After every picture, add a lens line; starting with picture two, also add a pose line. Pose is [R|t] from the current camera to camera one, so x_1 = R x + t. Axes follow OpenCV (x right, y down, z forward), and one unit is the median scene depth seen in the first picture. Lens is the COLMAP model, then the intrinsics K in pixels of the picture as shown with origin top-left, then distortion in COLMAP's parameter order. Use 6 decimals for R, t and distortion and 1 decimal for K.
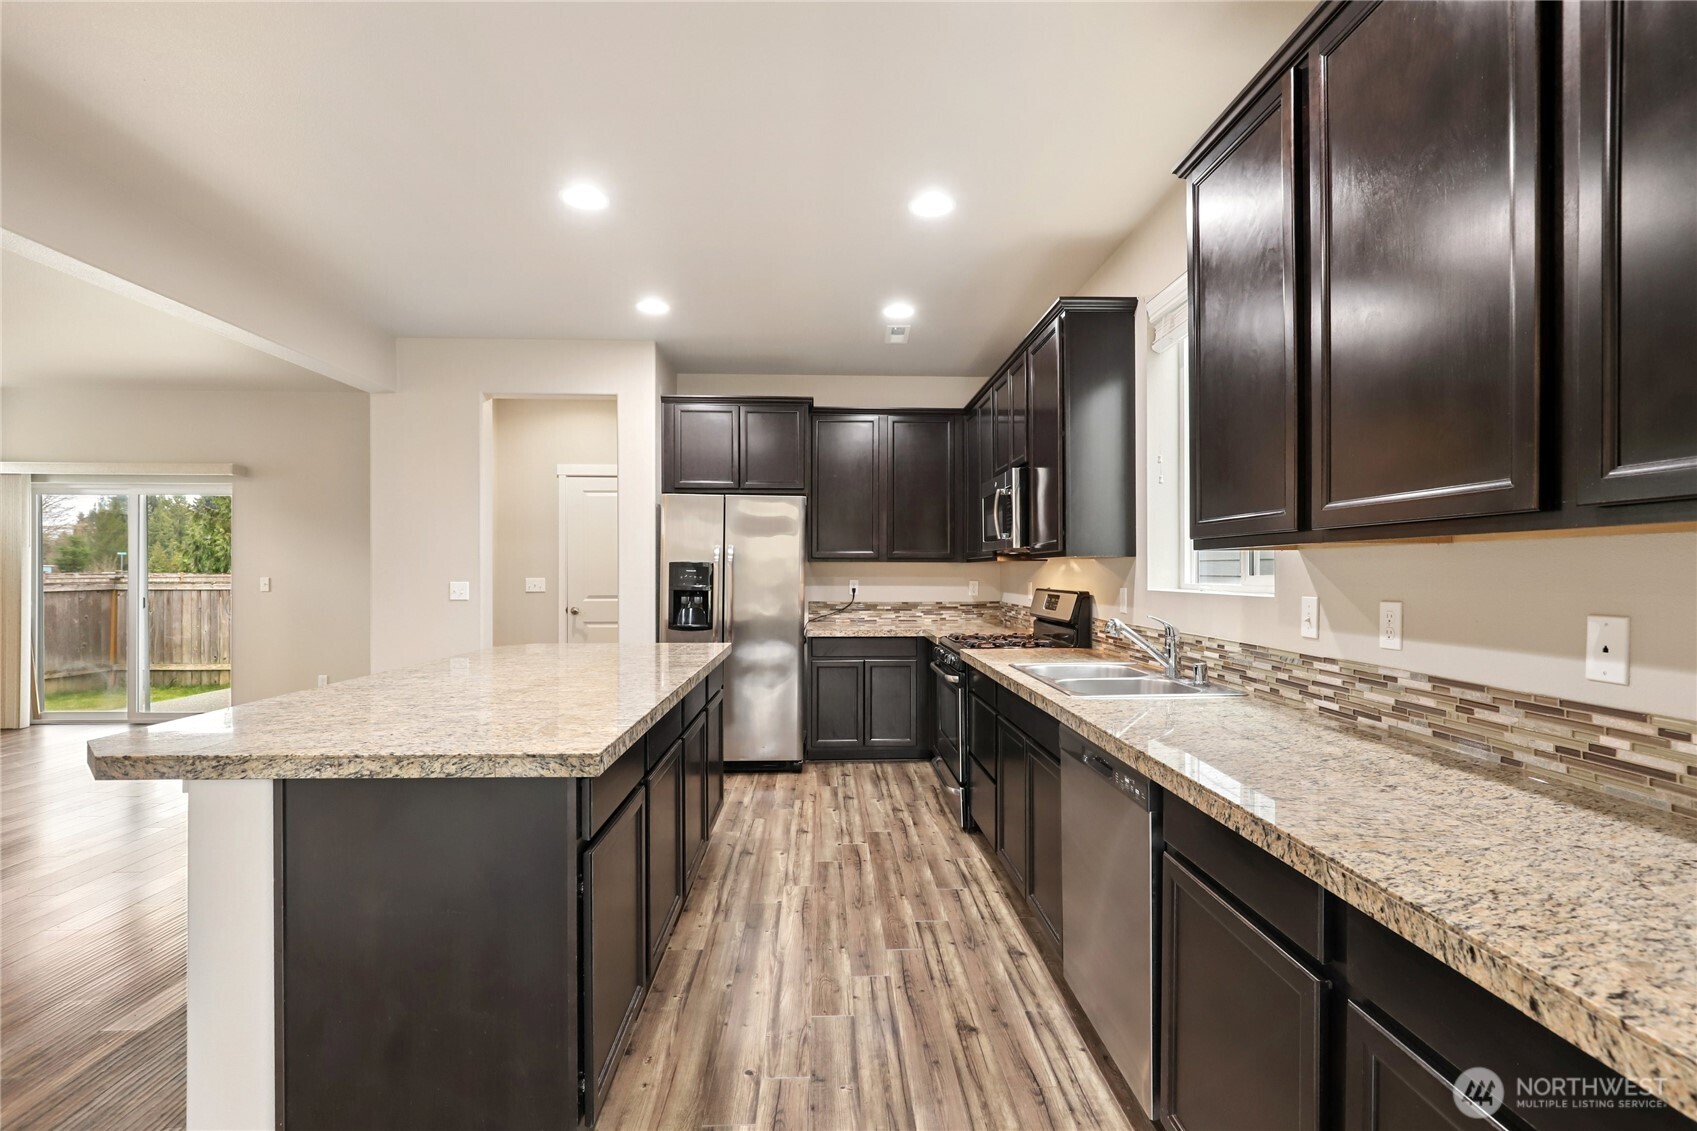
lens RADIAL K [[777.6, 0, 851.5], [0, 777.6, 571.6], [0, 0, 1]] dist [0.000175, 0.000449]
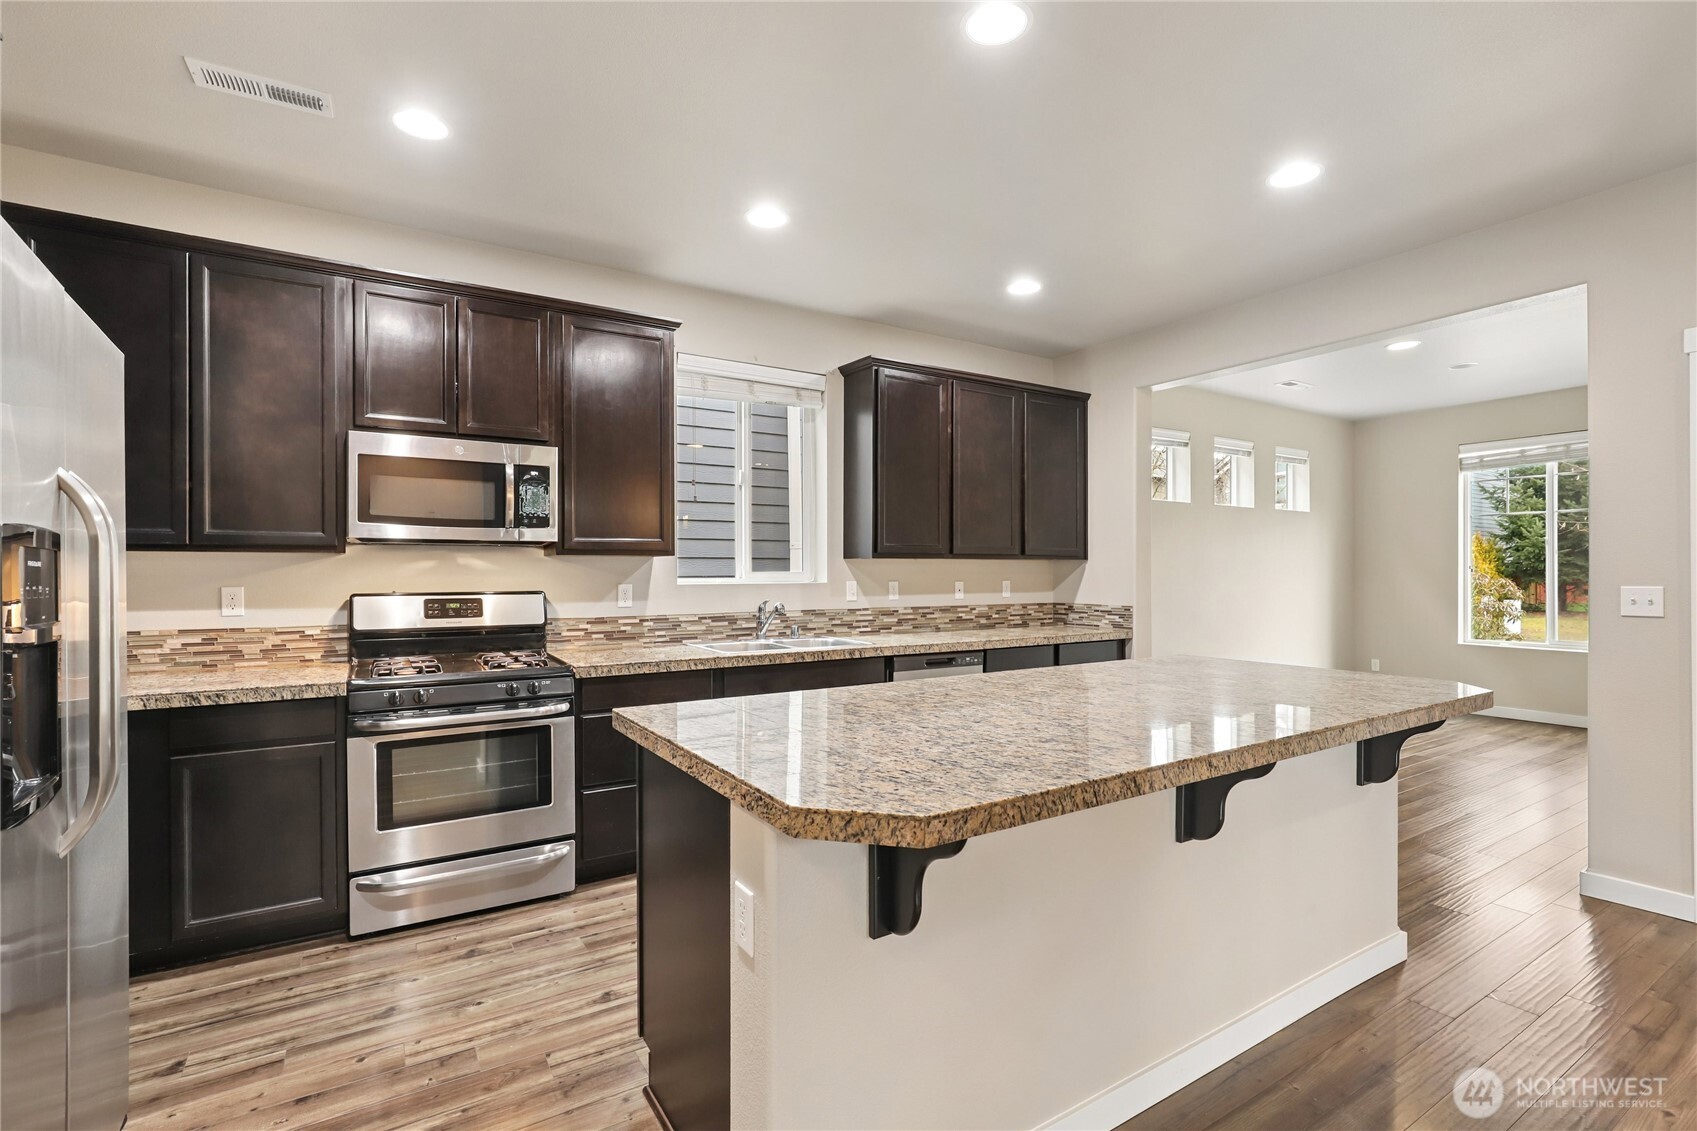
lens RADIAL K [[777.6, 0, 849.1], [0, 777.6, 571.2], [0, 0, 1]] dist [0.000175, 0.000449]
pose [[-0.499423, 0.001827, 0.866356, -0.628041], [0.002146, 0.999997, -0.000872, 0.003529], [-0.866355, 0.001424, -0.499426, 1.047814]]
